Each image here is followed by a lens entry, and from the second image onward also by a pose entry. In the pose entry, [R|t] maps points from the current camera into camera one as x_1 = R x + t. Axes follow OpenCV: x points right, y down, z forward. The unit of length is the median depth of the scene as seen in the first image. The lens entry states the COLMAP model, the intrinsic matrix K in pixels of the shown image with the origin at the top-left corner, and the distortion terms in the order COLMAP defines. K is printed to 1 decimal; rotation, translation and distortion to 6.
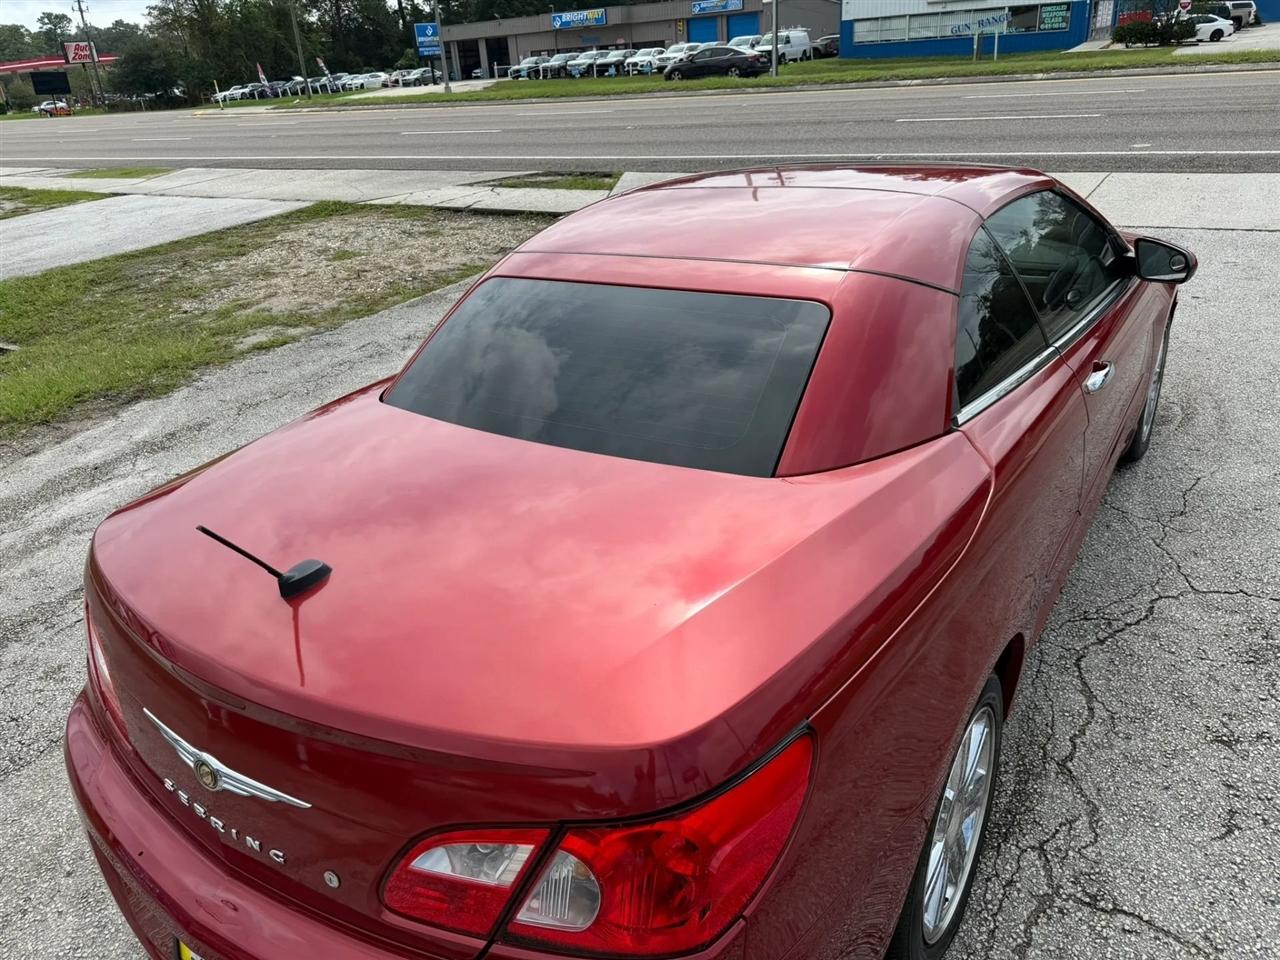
lens RADIAL K [[916.7, 0, 633.3], [0, 916.7, 461.3], [0, 0, 1]] dist [0.009395, -0.015699]
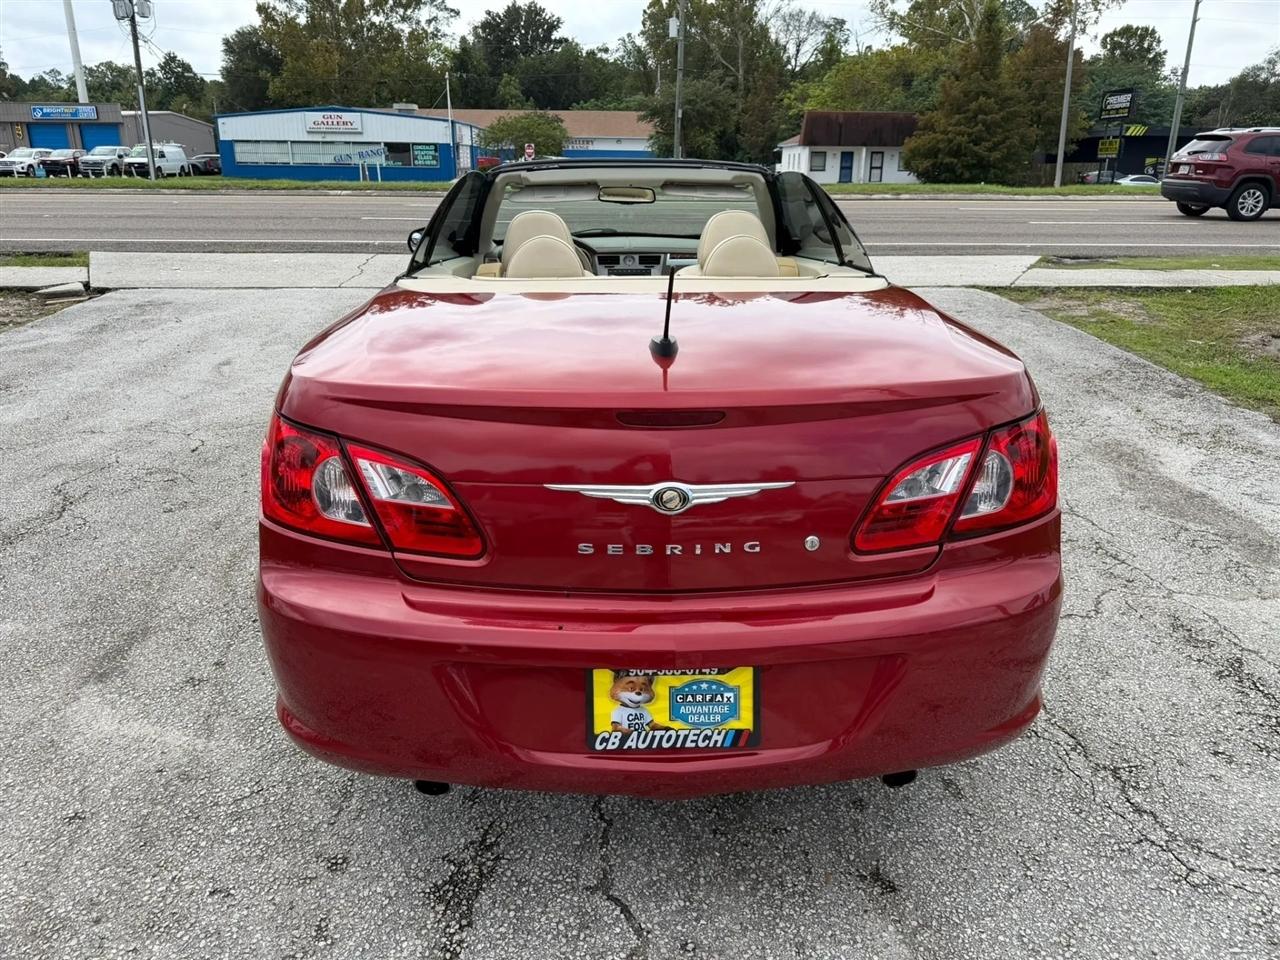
lens RADIAL K [[916.7, 0, 635.6], [0, 916.7, 455.4], [0, 0, 1]] dist [0.009395, -0.015699]
pose [[0.805319, -0.101048, 0.584167, -0.129715], [0.177956, 0.981129, -0.075612, 0.042046], [-0.565503, 0.164848, 0.808104, 0.013598]]
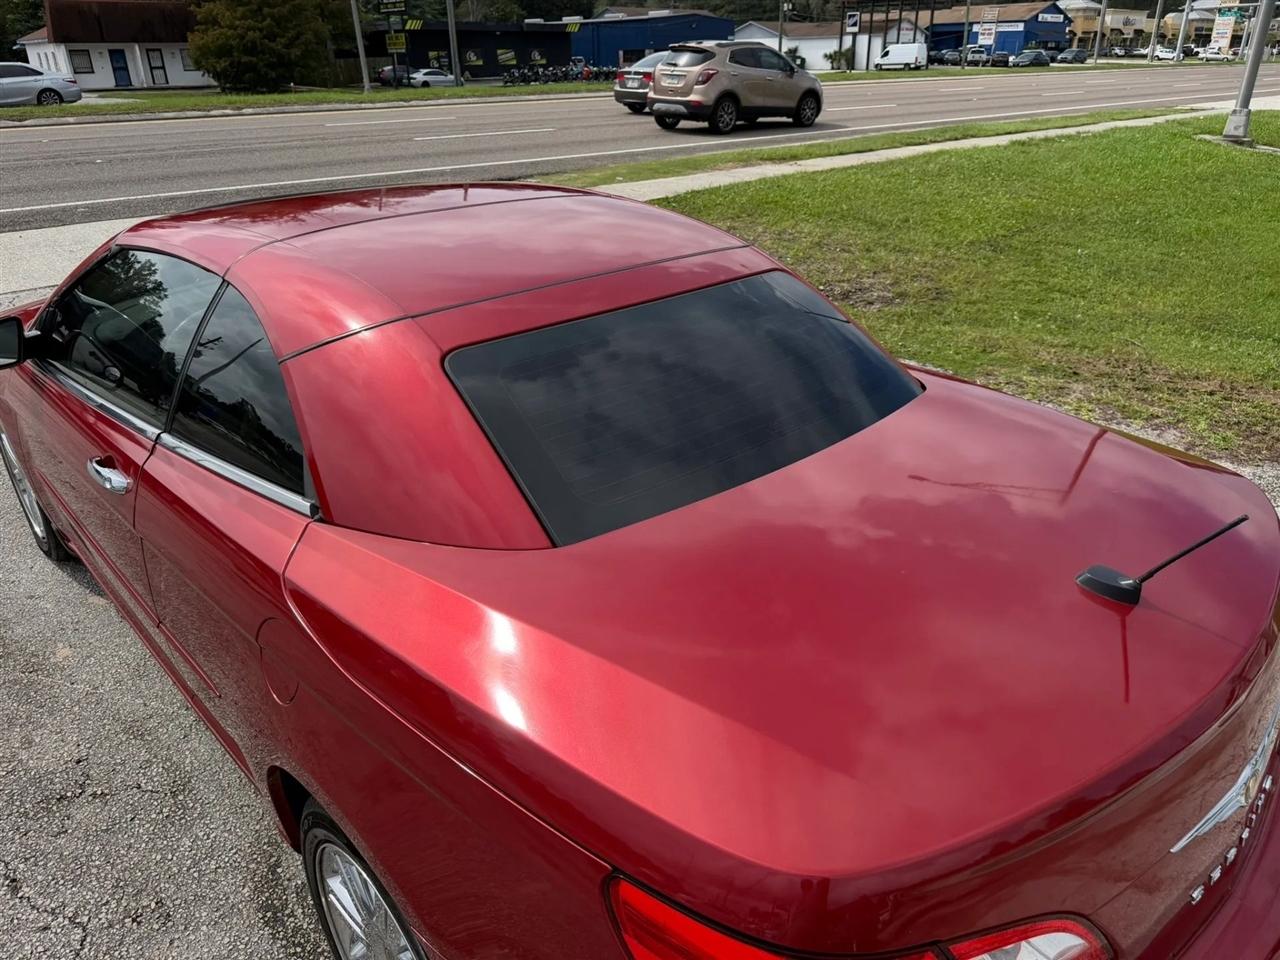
lens RADIAL K [[916.7, 0, 647.3], [0, 916.7, 468.8], [0, 0, 1]] dist [0.009395, -0.015699]
pose [[0.224037, -0.333624, 0.915698, -0.149698], [0.390361, 0.891637, 0.229352, -0.043354], [-0.892987, 0.306069, 0.329993, 0.129251]]
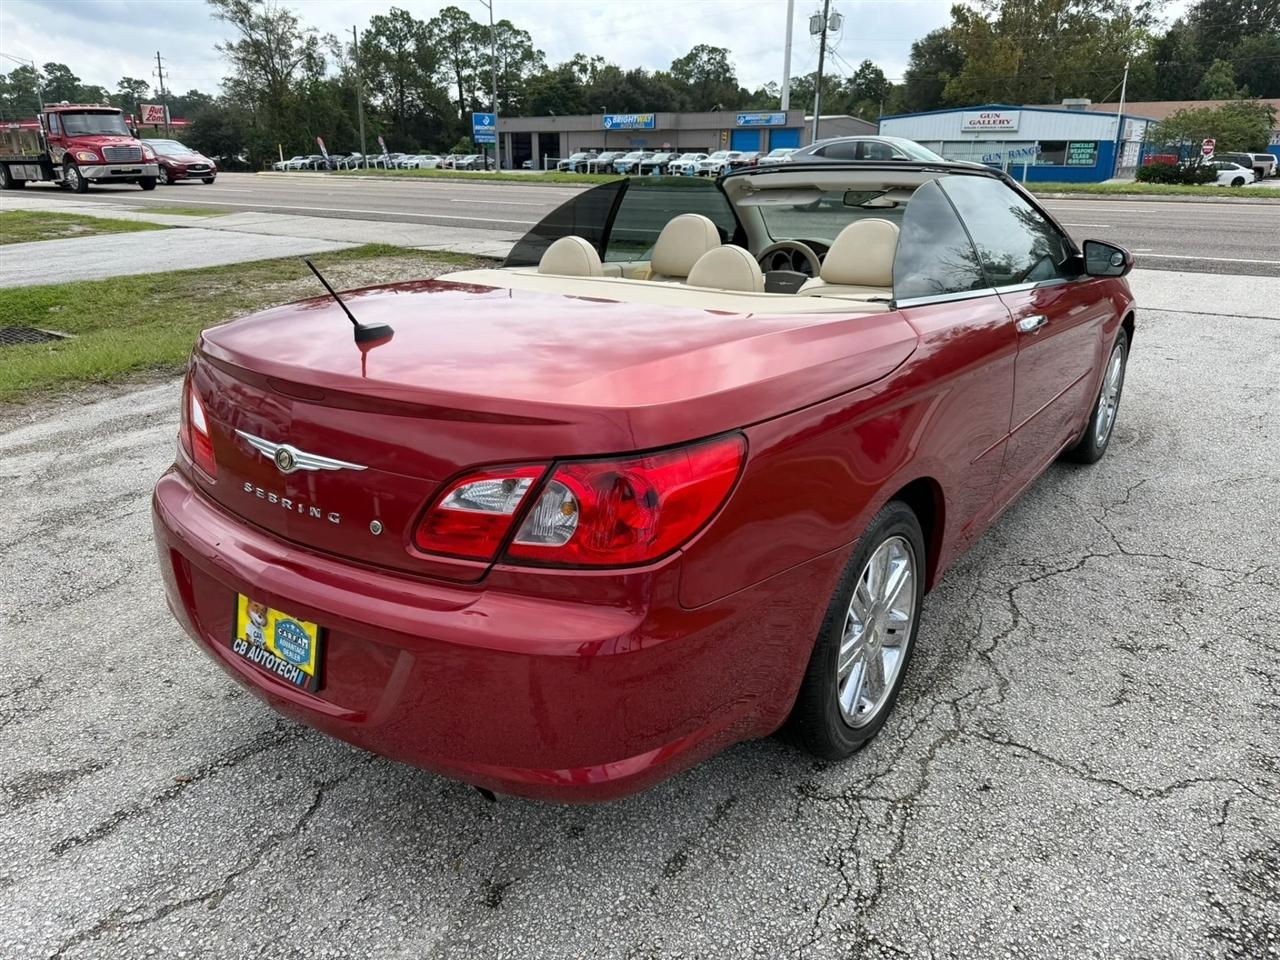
lens RADIAL K [[916.7, 0, 639.2], [0, 916.7, 459.4], [0, 0, 1]] dist [0.009395, -0.015699]
pose [[0.996249, 0.085197, -0.015118, 0.007566], [-0.086297, 0.991064, -0.101713, 0.049497], [0.006317, 0.102636, 0.994699, -0.033462]]
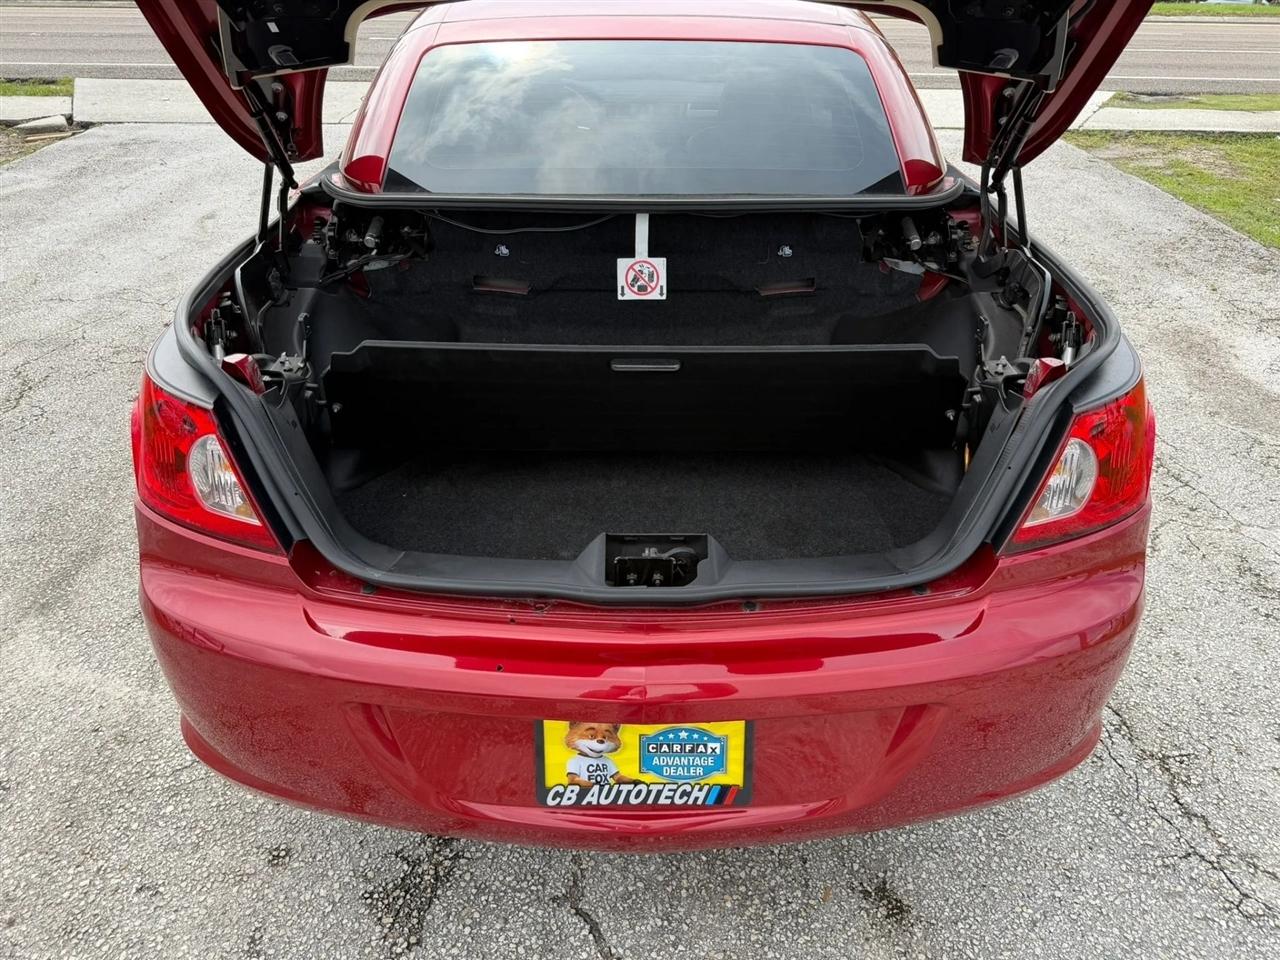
lens RADIAL K [[881.9, 0, 640.8], [0, 881.9, 525.9], [0, 0, 1]] dist [0.003302, -0.009335]
pose [[0.823415, -0.227290, 0.519930, -0.098714], [0.161778, 0.972278, 0.168829, 0.026037], [-0.543890, -0.054903, 0.837359, 0.040486]]
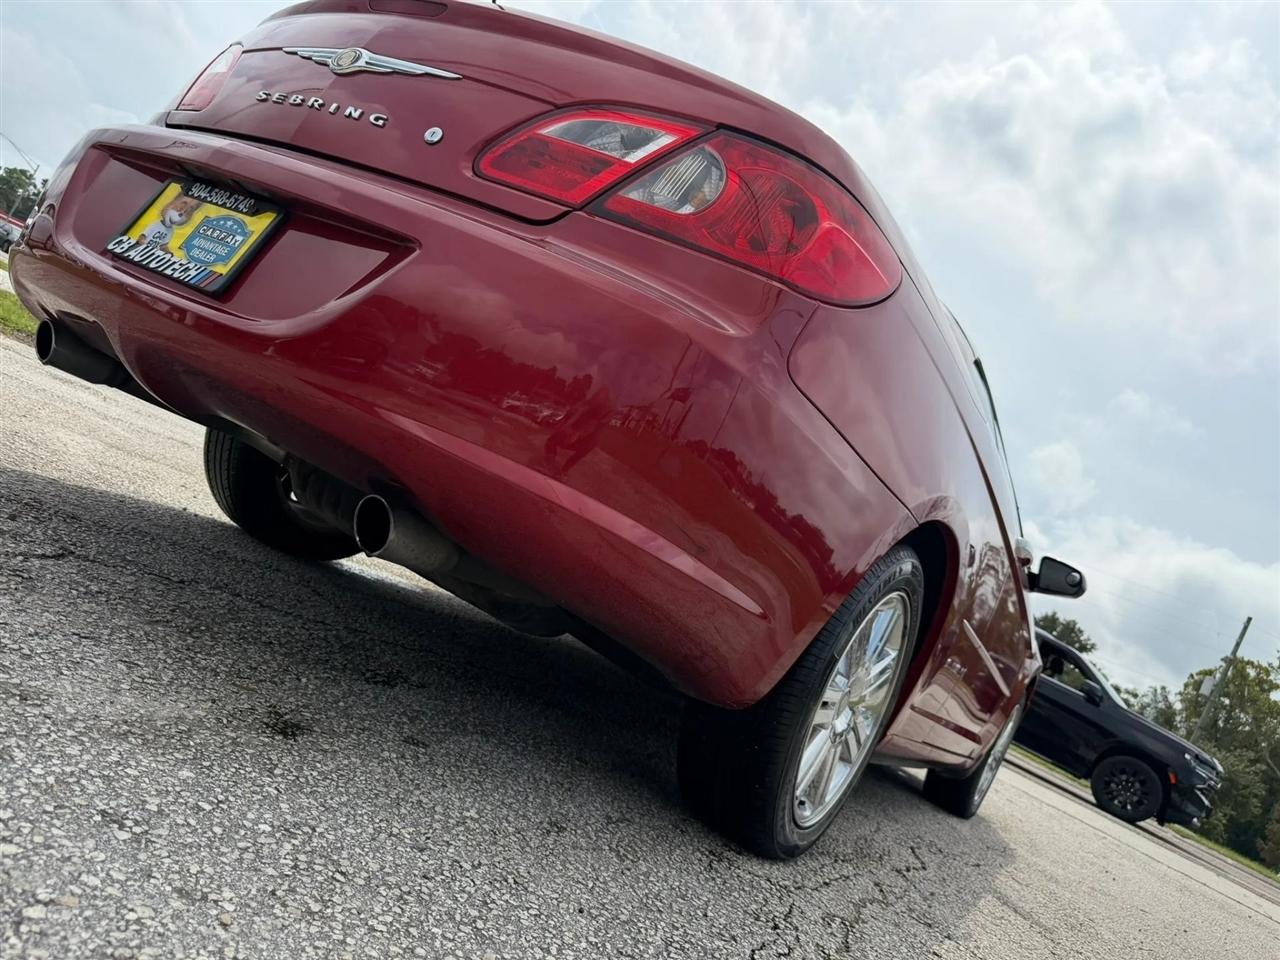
lens RADIAL K [[916.7, 0, 641.1], [0, 916.7, 493.4], [0, 0, 1]] dist [0.009395, -0.015699]
pose [[0.860104, 0.507307, 0.053487, 0.001413], [-0.428532, 0.775440, -0.463738, 0.118314], [-0.276733, 0.375942, 0.884357, 0.025007]]
